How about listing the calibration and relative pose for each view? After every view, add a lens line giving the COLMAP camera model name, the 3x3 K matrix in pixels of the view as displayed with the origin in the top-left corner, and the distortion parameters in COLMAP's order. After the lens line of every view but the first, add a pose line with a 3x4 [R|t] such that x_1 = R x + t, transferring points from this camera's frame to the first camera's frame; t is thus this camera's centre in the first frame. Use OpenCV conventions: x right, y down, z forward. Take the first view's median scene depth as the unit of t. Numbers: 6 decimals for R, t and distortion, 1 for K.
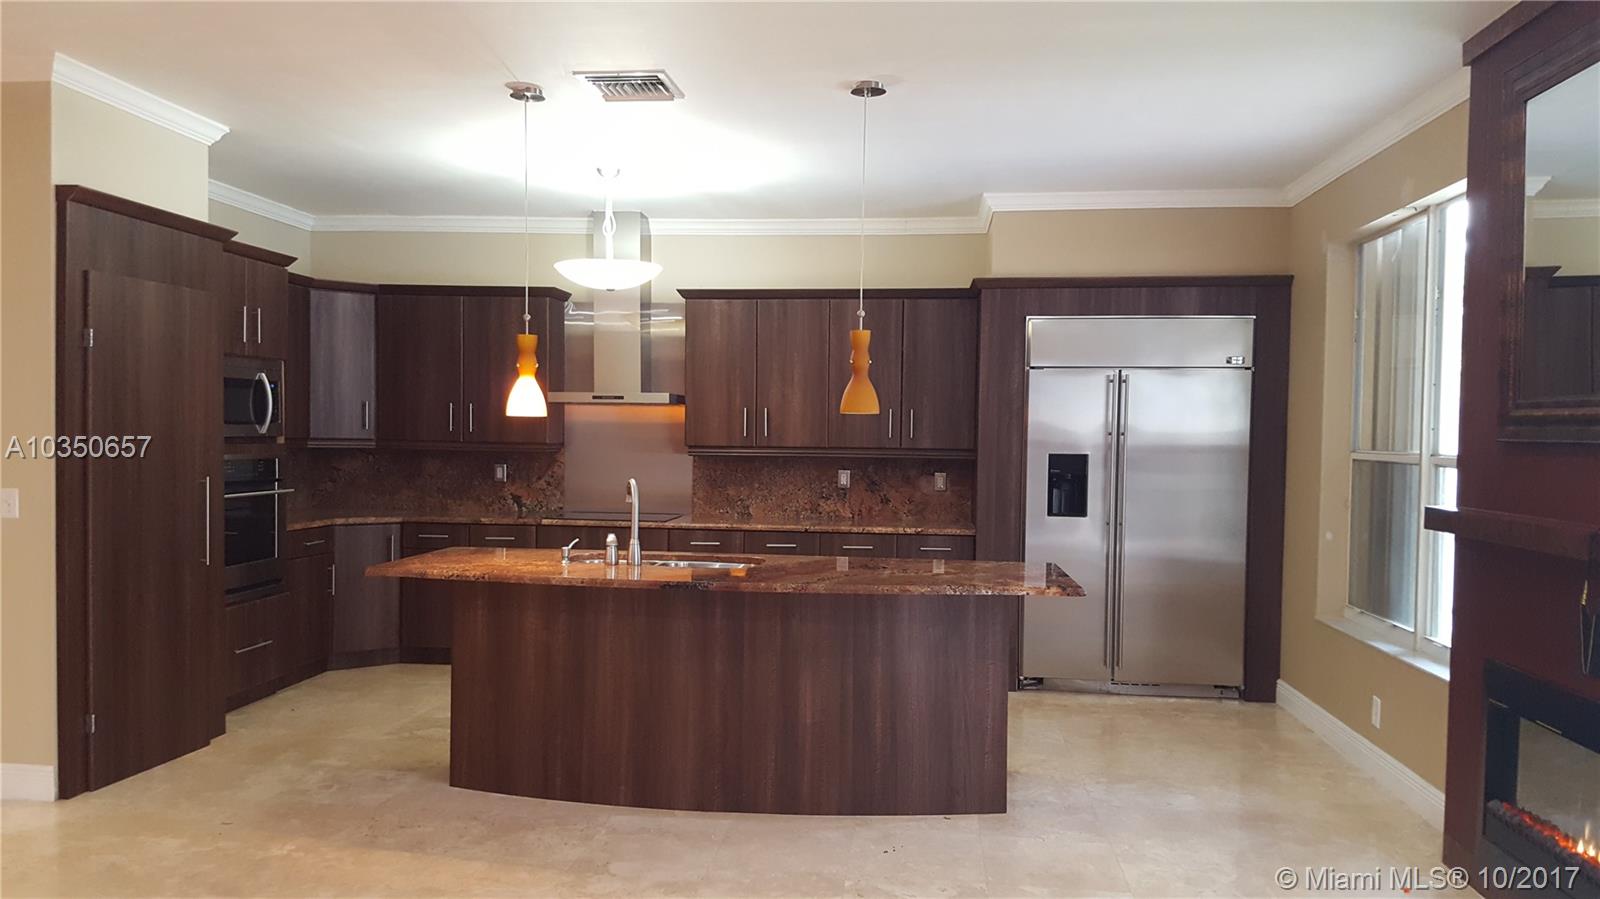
lens RADIAL K [[1185.7, 0, 799.0], [0, 1185.7, 475.5], [0, 0, 1]] dist [0.165863, -0.299606]
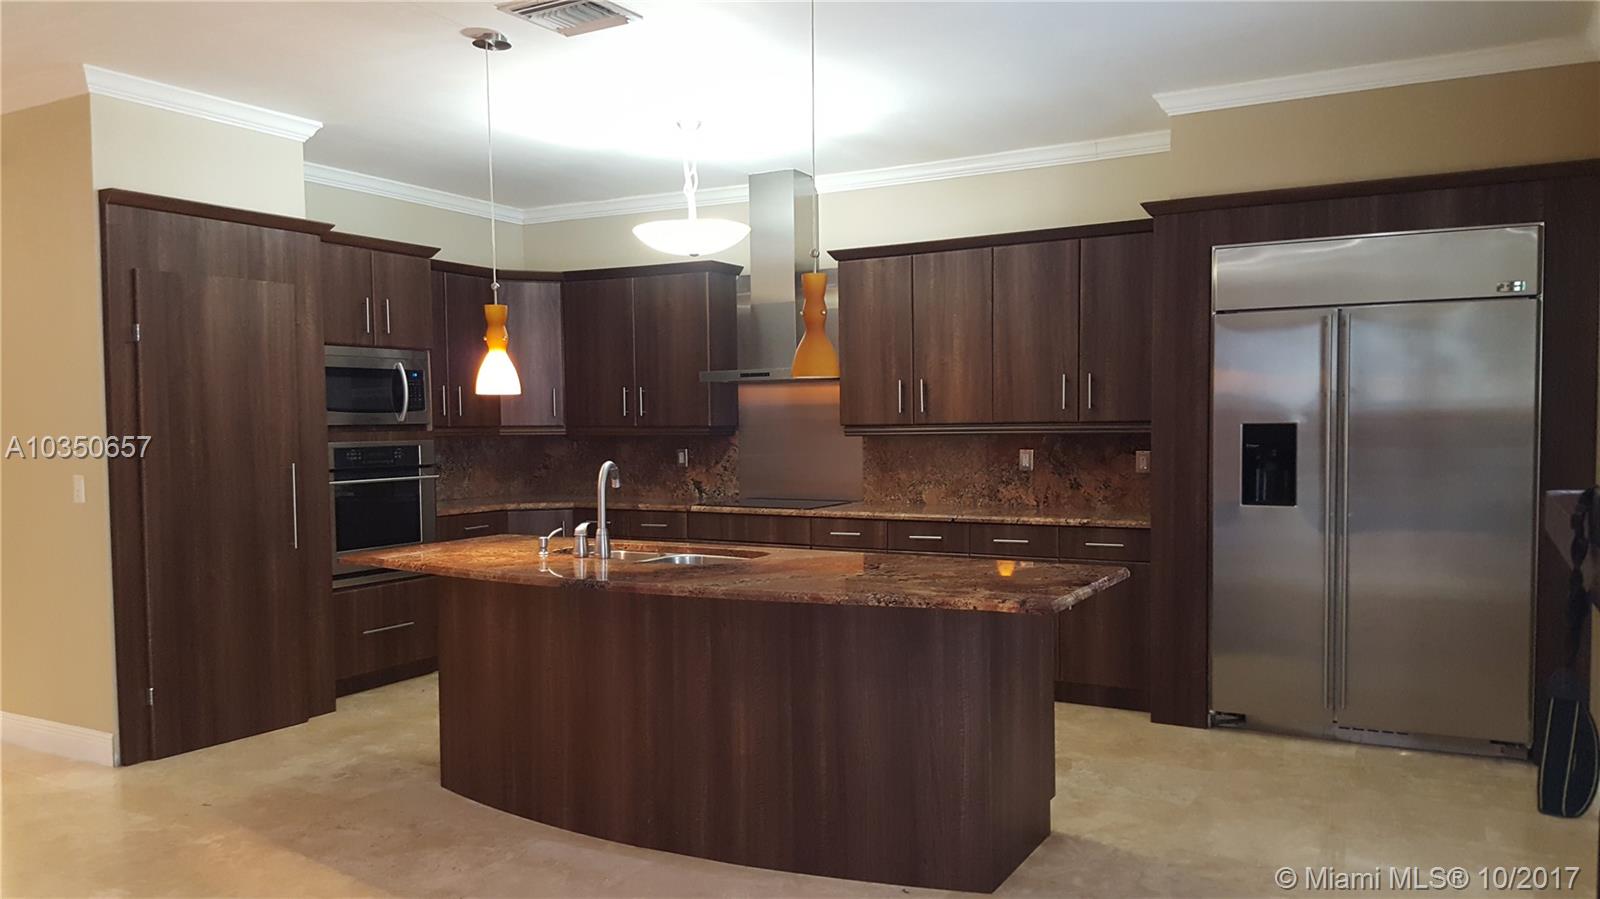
lens RADIAL K [[1185.7, 0, 799.0], [0, 1185.7, 475.5], [0, 0, 1]] dist [0.165863, -0.299606]
pose [[0.920426, -0.006023, -0.390869, 0.268978], [0.010350, 0.999906, 0.008965, 0.005711], [0.390779, -0.012297, 0.920402, 0.187894]]
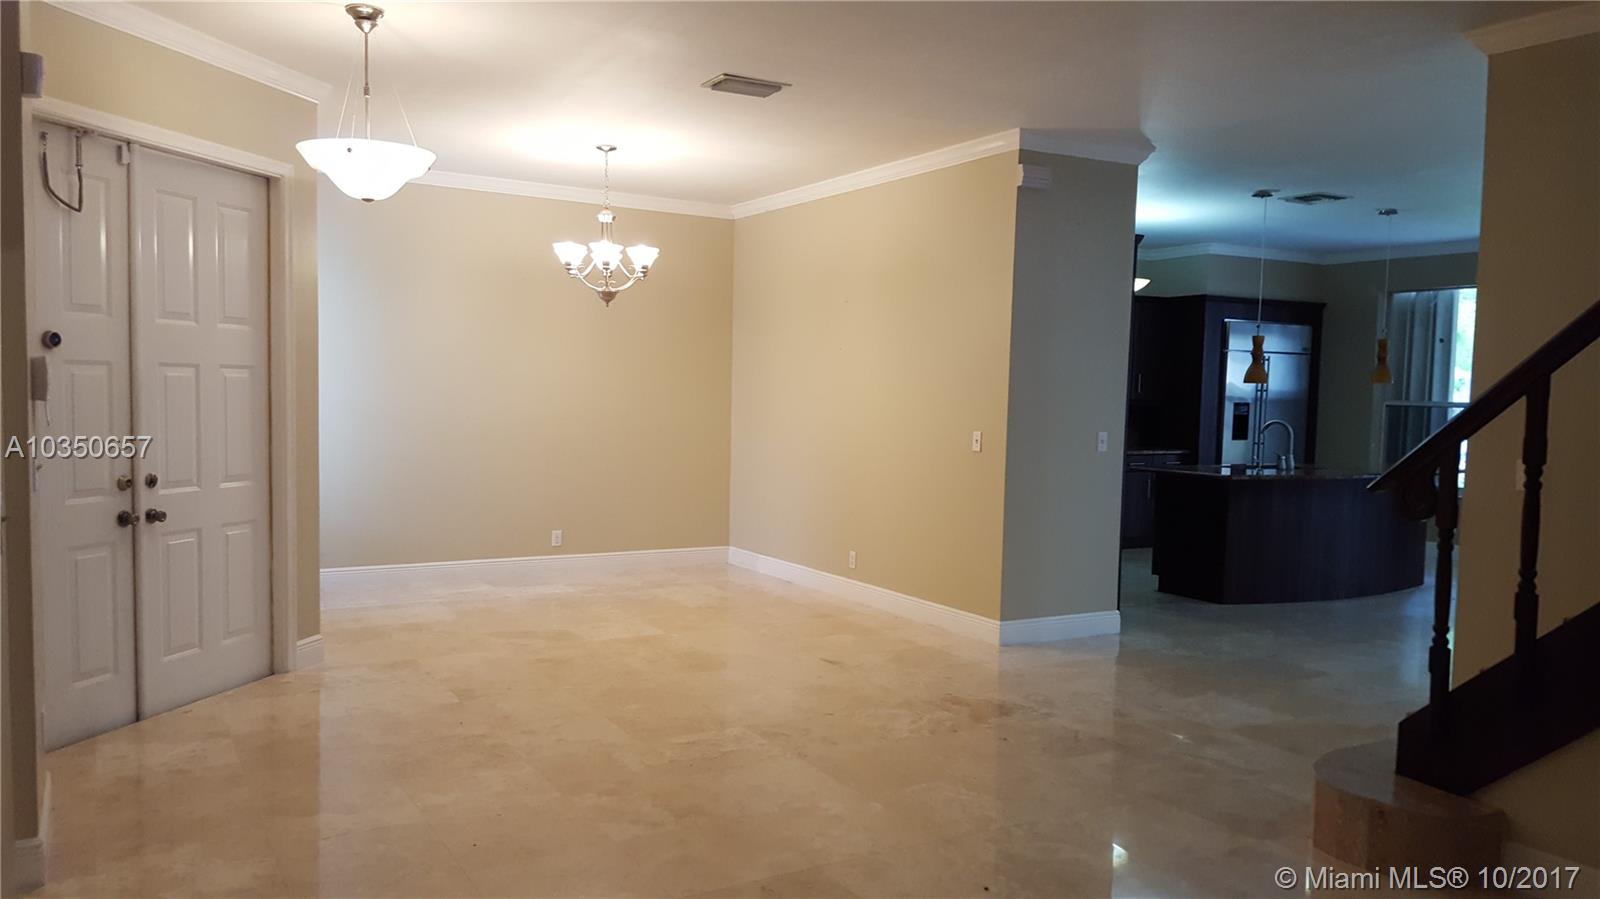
lens RADIAL K [[1185.7, 0, 799.0], [0, 1185.7, 475.5], [0, 0, 1]] dist [0.165863, -0.299606]
pose [[0.798338, -0.042106, 0.600736, -1.400763], [0.011610, 0.998443, 0.054552, -0.016032], [-0.602098, -0.036577, 0.797584, 0.013359]]
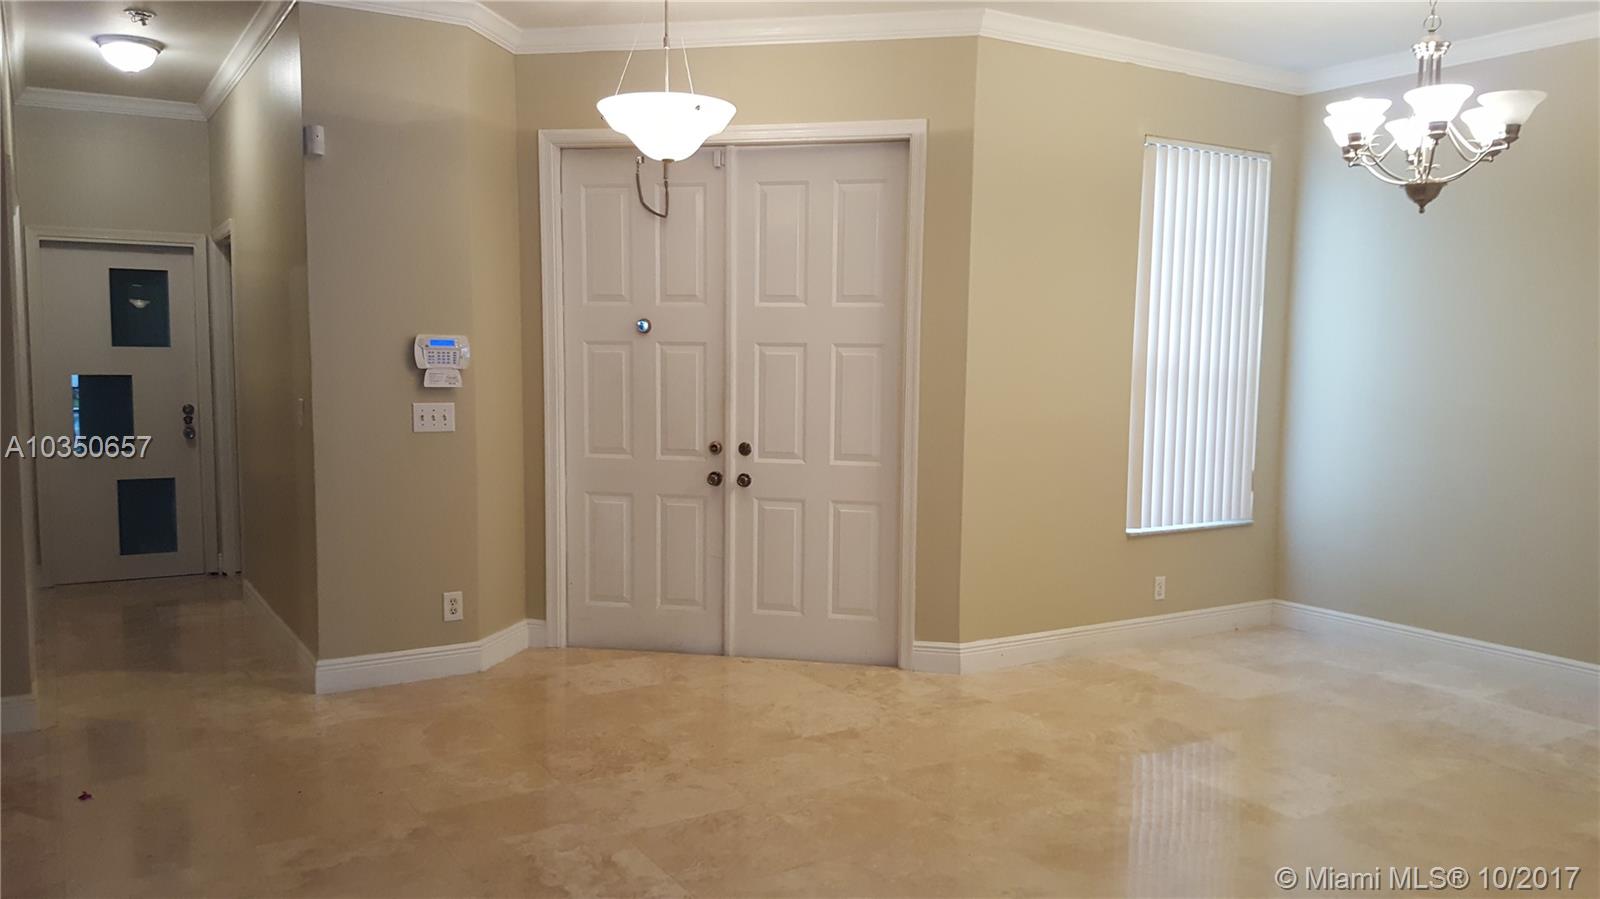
lens RADIAL K [[1185.7, 0, 799.0], [0, 1185.7, 475.5], [0, 0, 1]] dist [0.165863, -0.299606]
pose [[0.620818, 0.067663, -0.781030, -0.536948], [-0.029738, 0.997584, 0.062786, -0.010252], [0.783391, -0.015752, 0.621330, 0.400335]]
